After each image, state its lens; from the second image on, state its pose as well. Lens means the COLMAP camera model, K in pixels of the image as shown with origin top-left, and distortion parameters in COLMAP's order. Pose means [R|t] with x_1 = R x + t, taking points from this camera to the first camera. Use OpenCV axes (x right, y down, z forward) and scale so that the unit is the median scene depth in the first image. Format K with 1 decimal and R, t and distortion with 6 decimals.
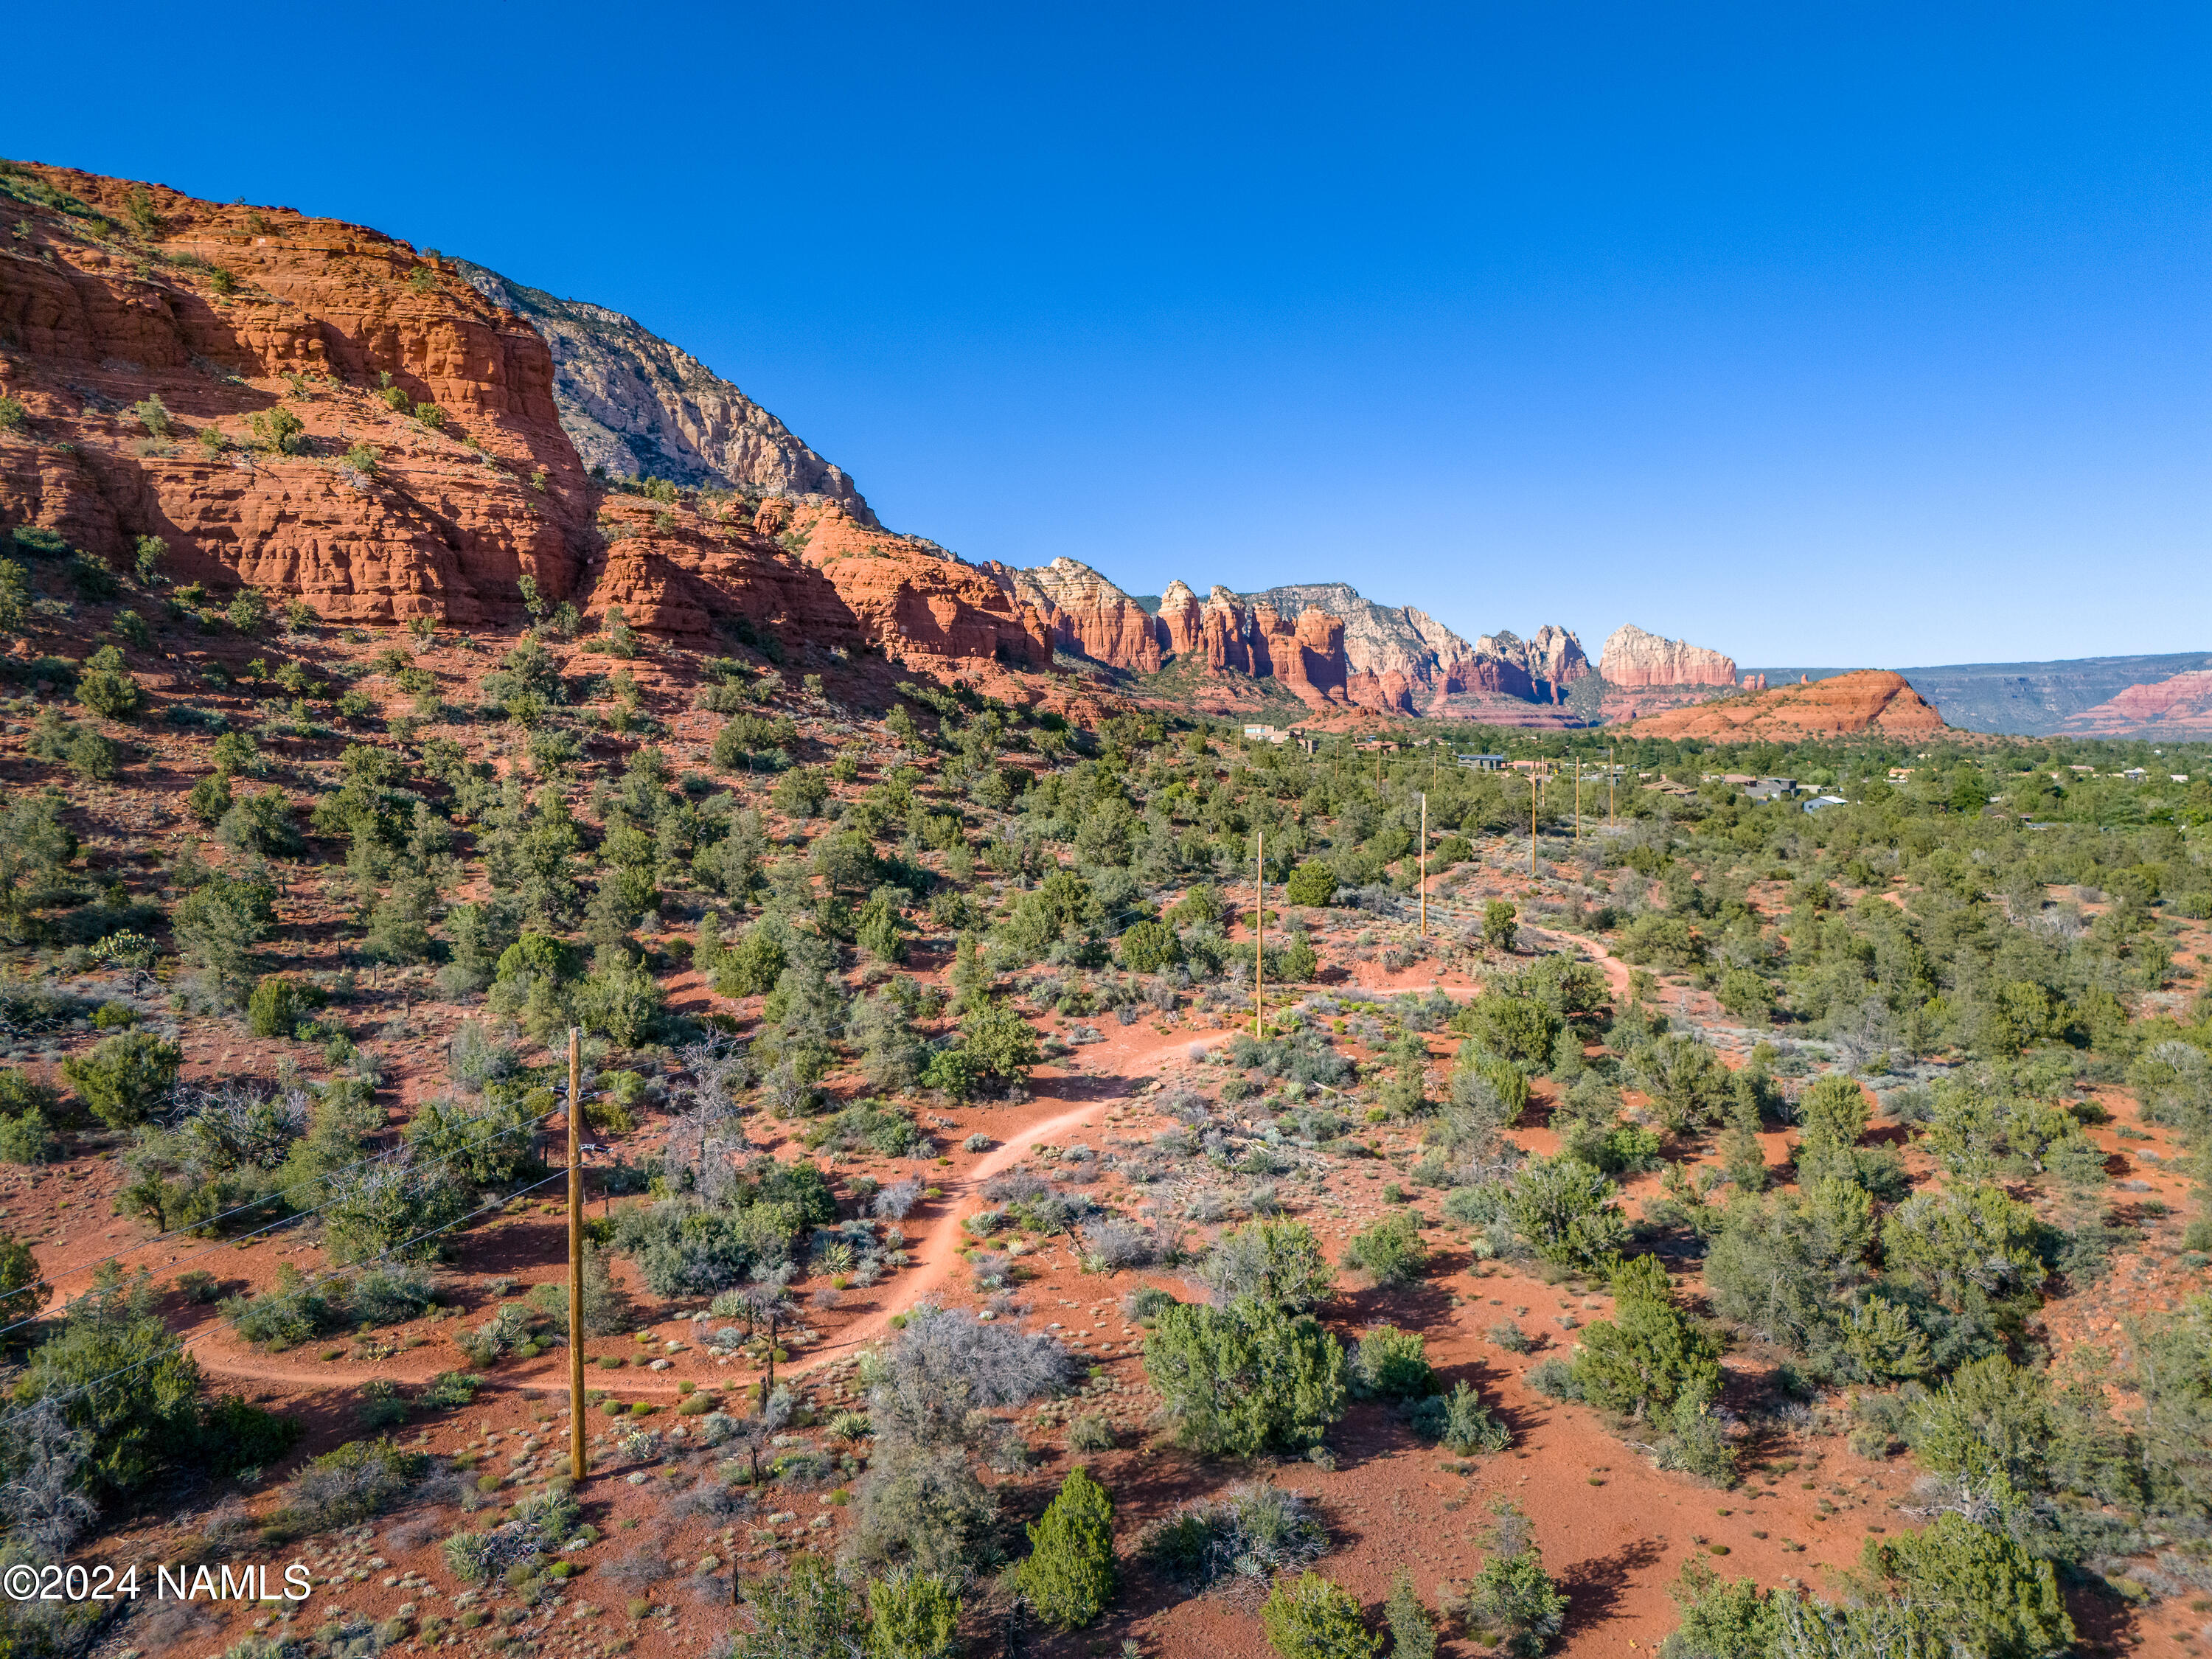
lens RADIAL K [[1631.5, 0, 1107.4], [0, 1631.5, 835.7], [0, 0, 1]] dist [0.059788, -0.056034]
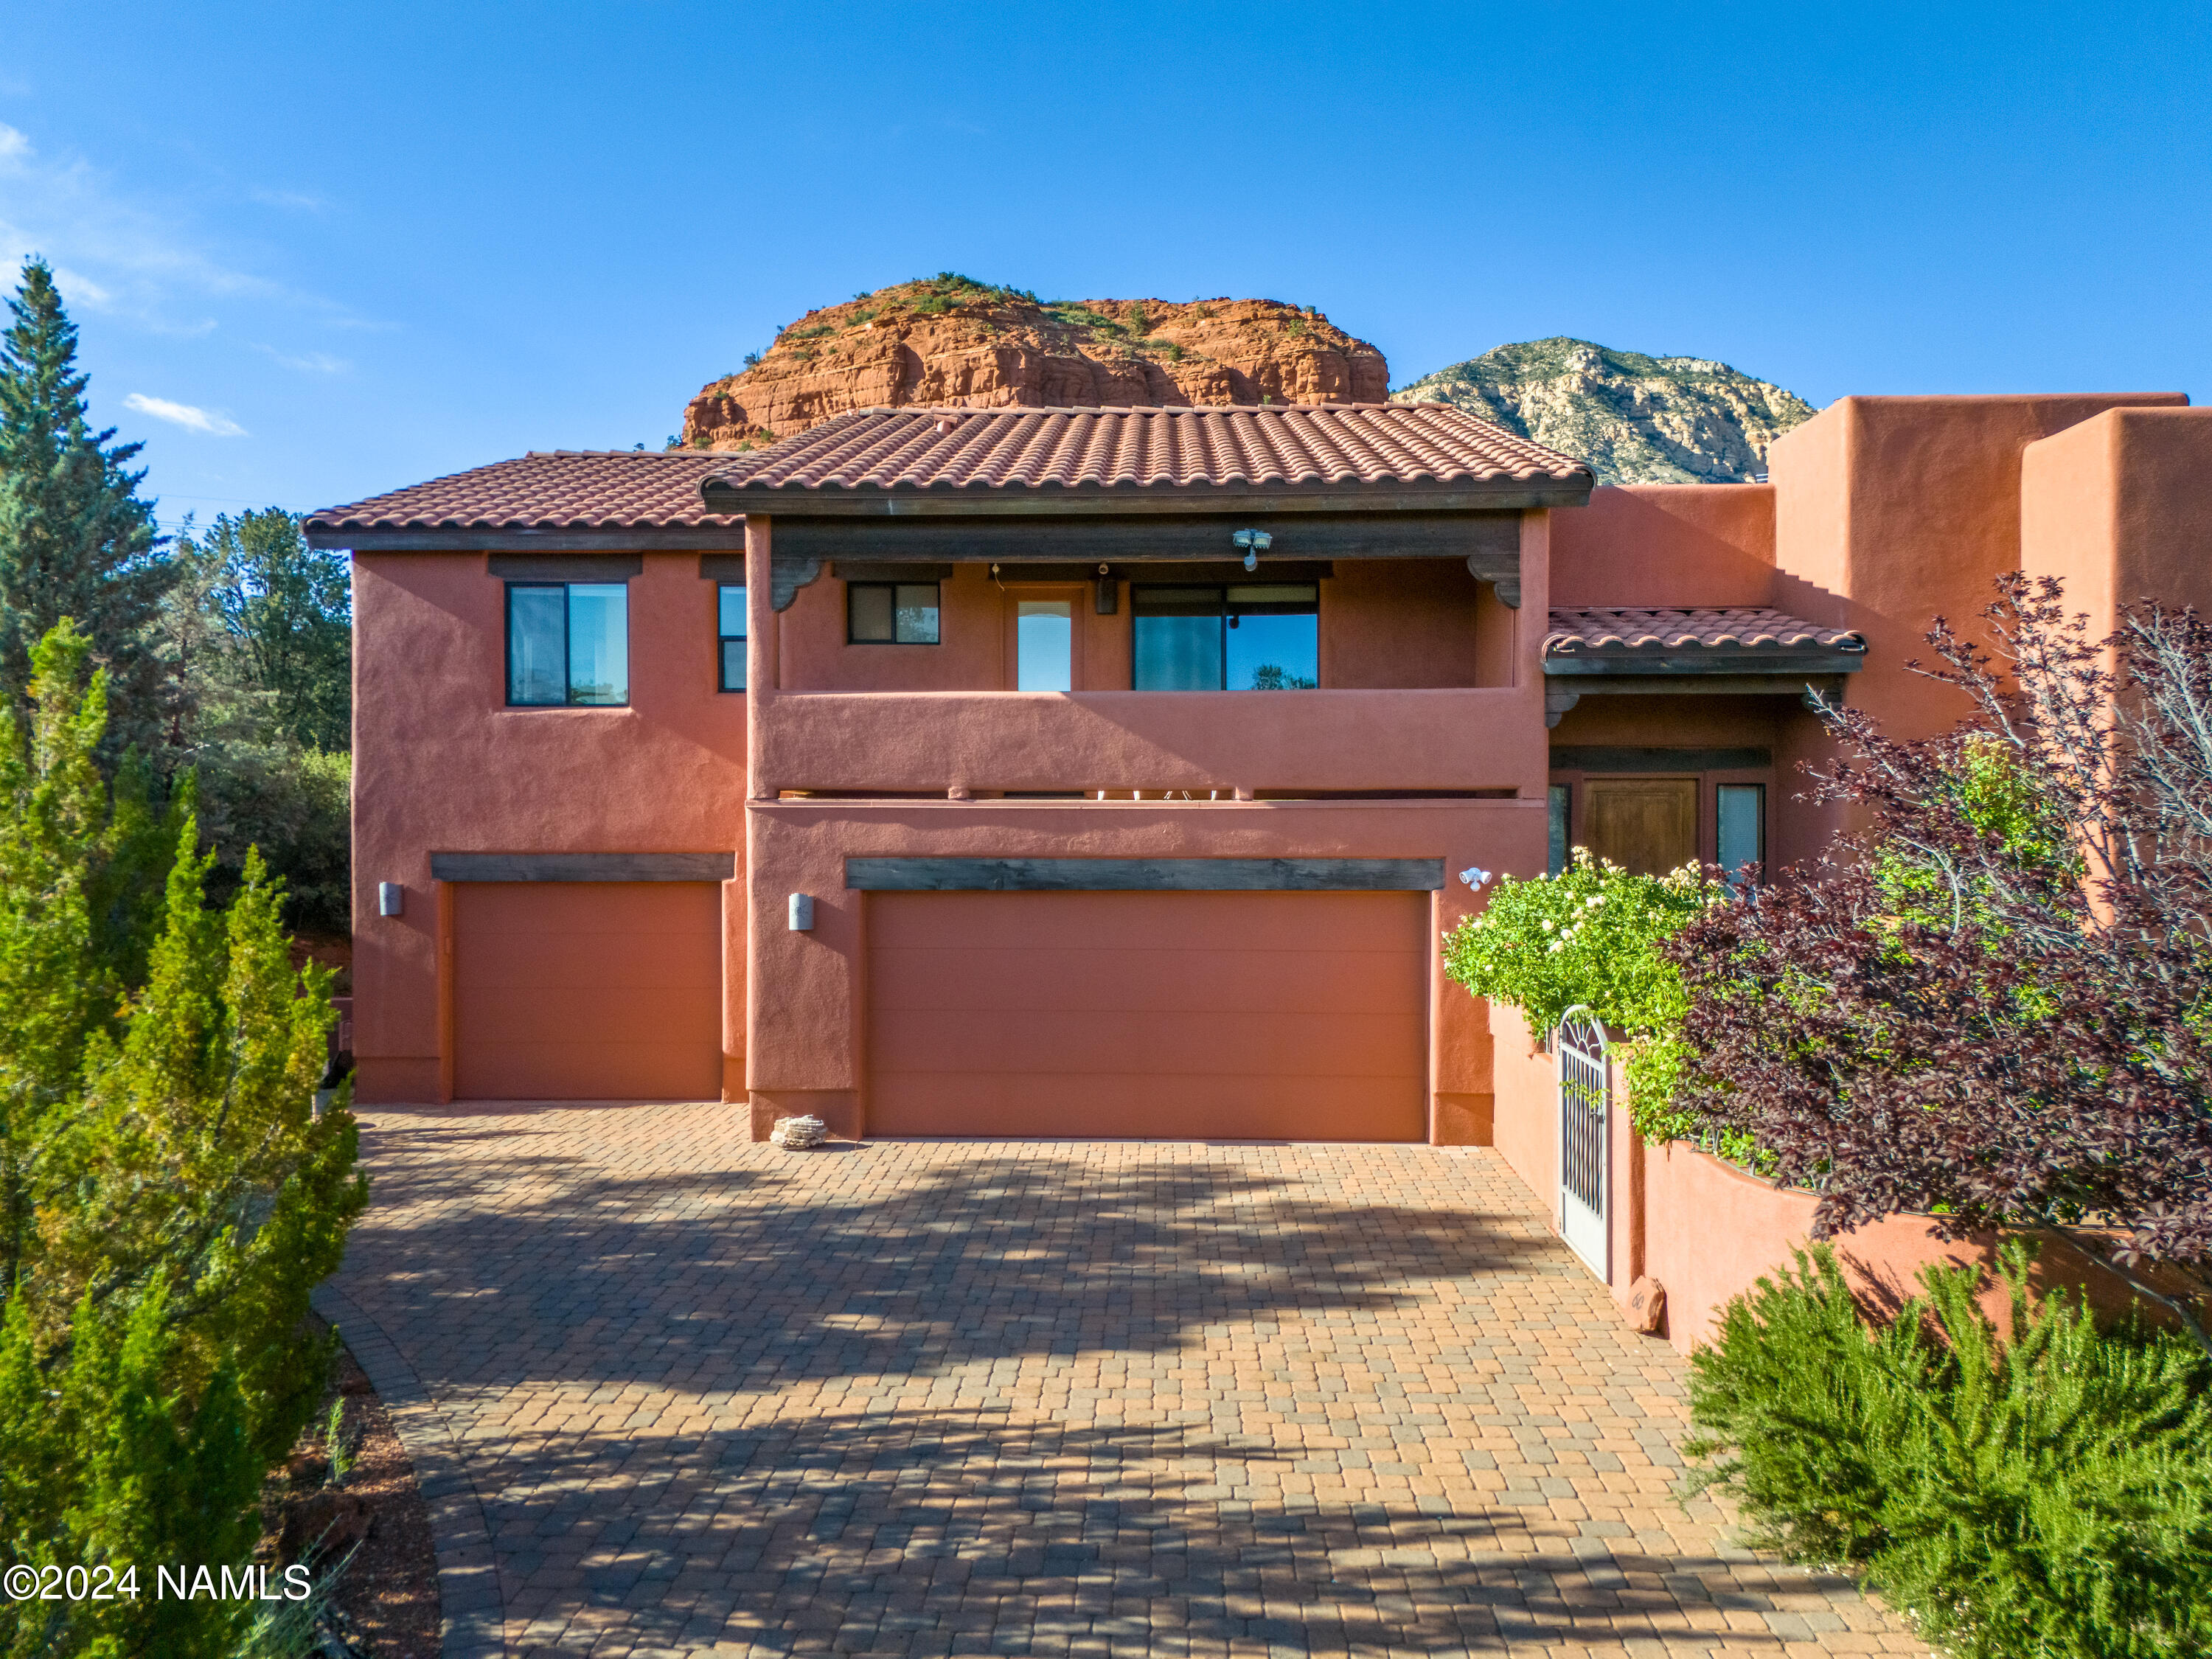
lens RADIAL K [[1631.5, 0, 1107.4], [0, 1631.5, 835.7], [0, 0, 1]] dist [0.059788, -0.056034]
pose [[0.789354, 0.009456, -0.613866, 0.338934], [-0.033020, 0.999088, -0.027069, 0.148915], [0.613050, 0.041637, 0.788946, -0.206037]]
